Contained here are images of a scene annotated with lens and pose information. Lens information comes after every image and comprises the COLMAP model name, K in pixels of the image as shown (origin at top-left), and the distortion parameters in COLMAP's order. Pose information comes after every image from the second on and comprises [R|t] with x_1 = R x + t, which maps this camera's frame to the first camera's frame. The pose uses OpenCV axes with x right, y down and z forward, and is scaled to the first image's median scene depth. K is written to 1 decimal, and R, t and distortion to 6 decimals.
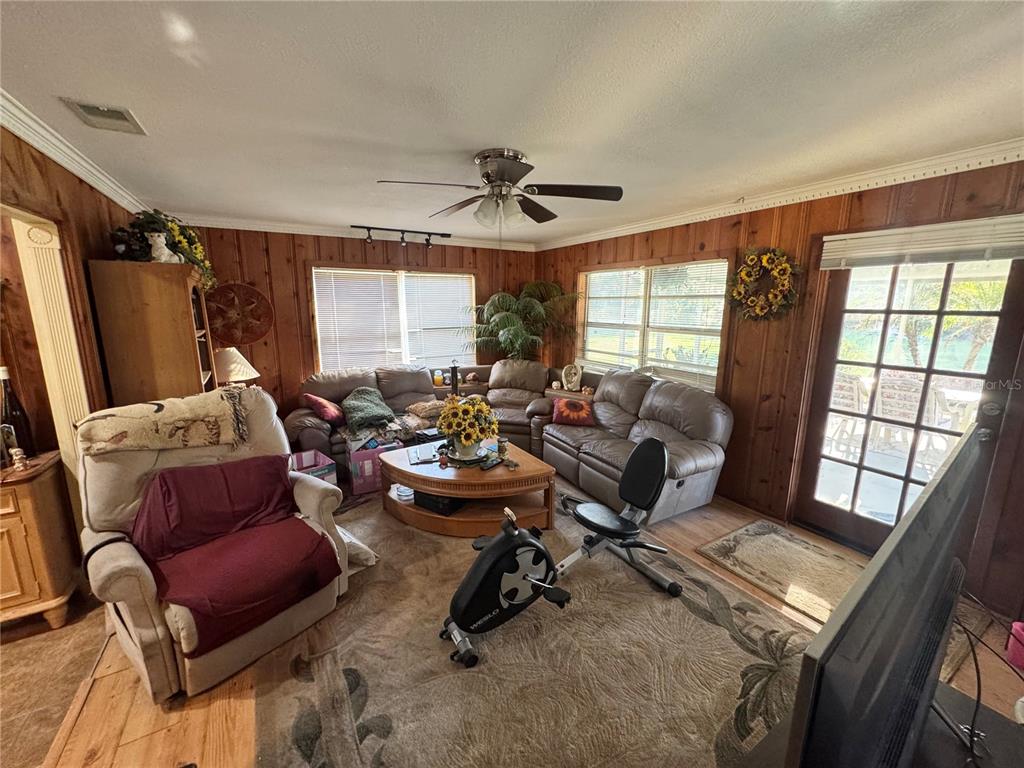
lens RADIAL K [[409.8, 0, 511.1], [0, 409.8, 382.2], [0, 0, 1]] dist [-0.003180, 0.000427]
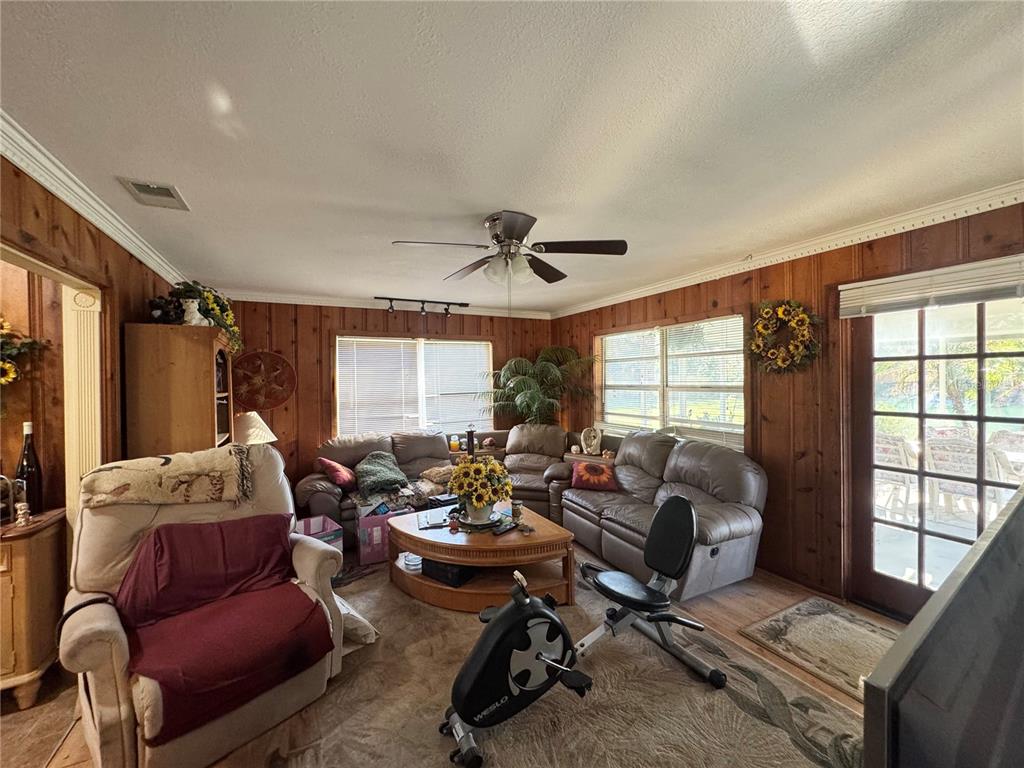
lens RADIAL K [[409.8, 0, 511.1], [0, 409.8, 382.2], [0, 0, 1]] dist [-0.003180, 0.000427]
pose [[0.998375, -0.016931, -0.054406, 0.022779], [0.006787, 0.983372, -0.181475, 0.041411], [0.056574, 0.180811, 0.981889, 0.025813]]
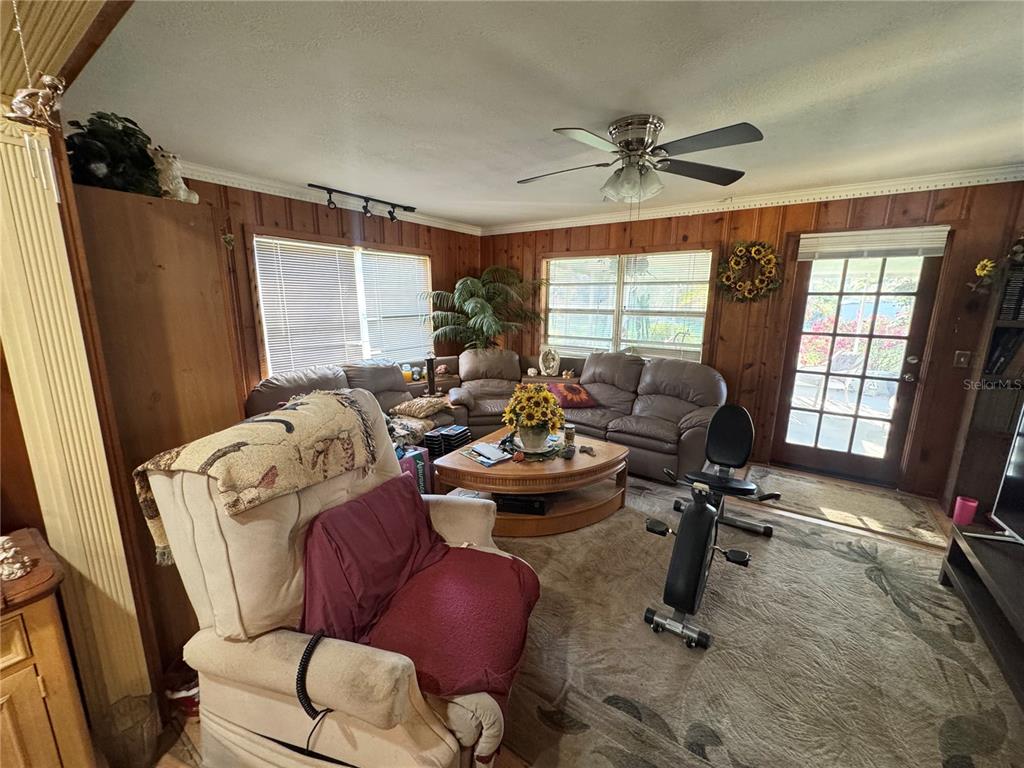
lens RADIAL K [[409.8, 0, 511.1], [0, 409.8, 382.2], [0, 0, 1]] dist [-0.003180, 0.000427]
pose [[0.911121, -0.077115, 0.404860, -0.547393], [0.072280, 0.997012, 0.027240, 0.001920], [-0.405751, 0.004445, 0.913973, 0.184855]]
